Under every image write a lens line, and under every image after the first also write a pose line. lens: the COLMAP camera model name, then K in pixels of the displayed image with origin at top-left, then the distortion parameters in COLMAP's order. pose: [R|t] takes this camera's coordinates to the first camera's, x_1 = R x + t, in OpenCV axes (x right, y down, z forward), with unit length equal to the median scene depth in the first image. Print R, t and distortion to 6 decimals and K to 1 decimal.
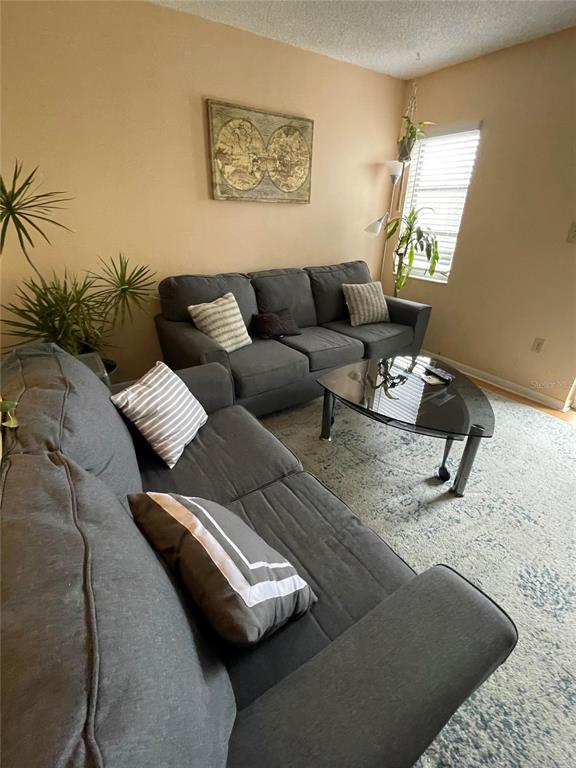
lens RADIAL K [[345.9, 0, 289.0], [0, 345.9, 383.2], [0, 0, 1]] dist [-0.002816, -0.000256]
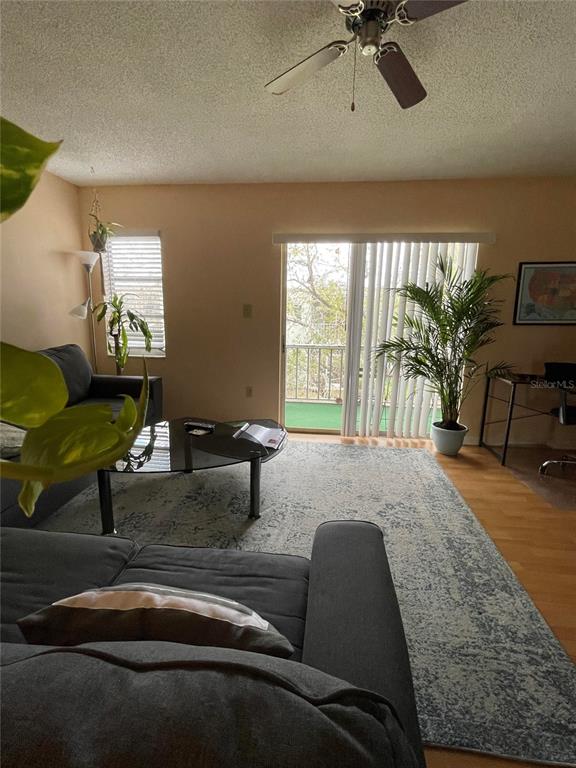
lens RADIAL K [[345.9, 0, 289.6], [0, 345.9, 384.4], [0, 0, 1]] dist [-0.002816, -0.000256]
pose [[0.647107, -0.154237, 0.746635, -0.163792], [0.334446, 0.937492, -0.096201, 0.042237], [-0.685126, 0.311961, 0.658242, 0.027011]]
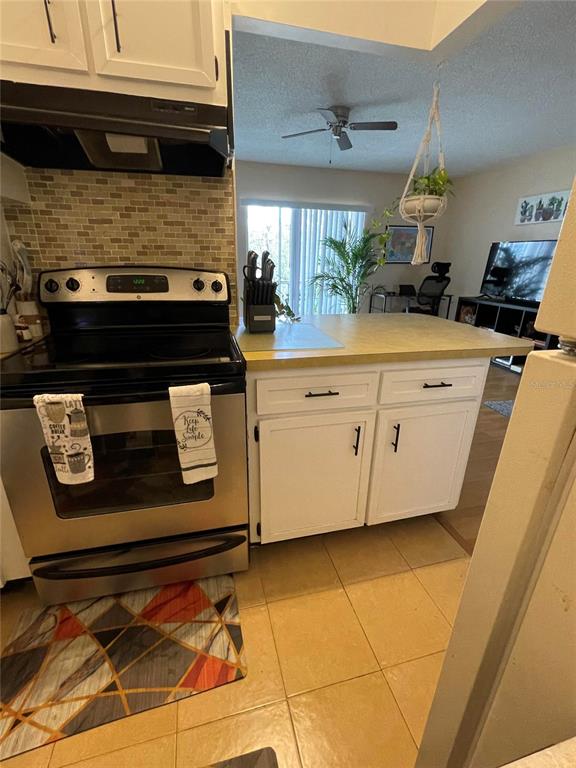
lens RADIAL K [[345.9, 0, 289.3], [0, 345.9, 378.7], [0, 0, 1]] dist [-0.002816, -0.000256]
pose [[0.345379, -0.313740, 0.884466, -1.006966], [0.406830, 0.899355, 0.160156, 0.054058], [-0.845697, 0.304513, 0.438257, -0.000611]]
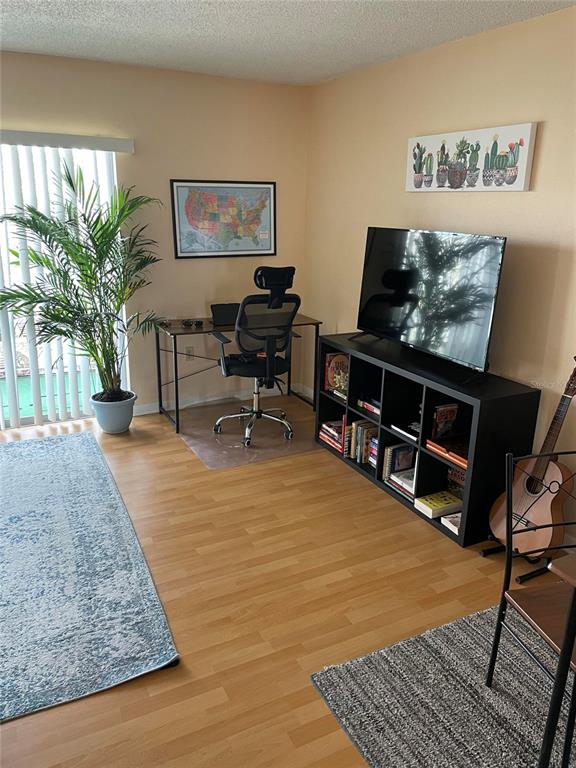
lens RADIAL K [[583.3, 0, 295.6], [0, 583.3, 377.3], [0, 0, 1]] dist [0.059602, -0.074285]
pose [[0.113747, -0.294980, 0.948709, -0.351333], [0.423667, 0.878132, 0.222239, 0.063242], [-0.898648, 0.376657, 0.224858, -0.341188]]
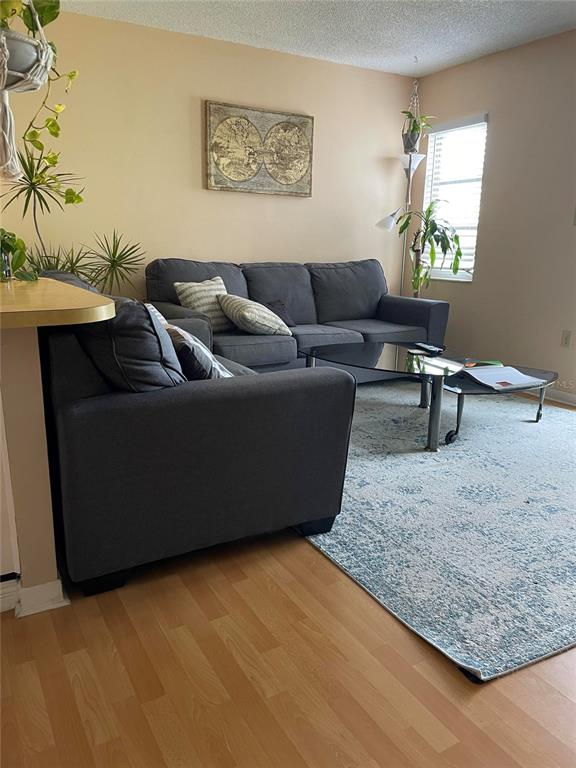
lens RADIAL K [[583.3, 0, 292.6], [0, 583.3, 383.4], [0, 0, 1]] dist [0.059602, -0.074285]
pose [[0.997424, 0.016802, -0.069735, 0.151367], [-0.032144, 0.973797, -0.225136, 0.380314], [0.064125, 0.226798, 0.971829, -0.490278]]
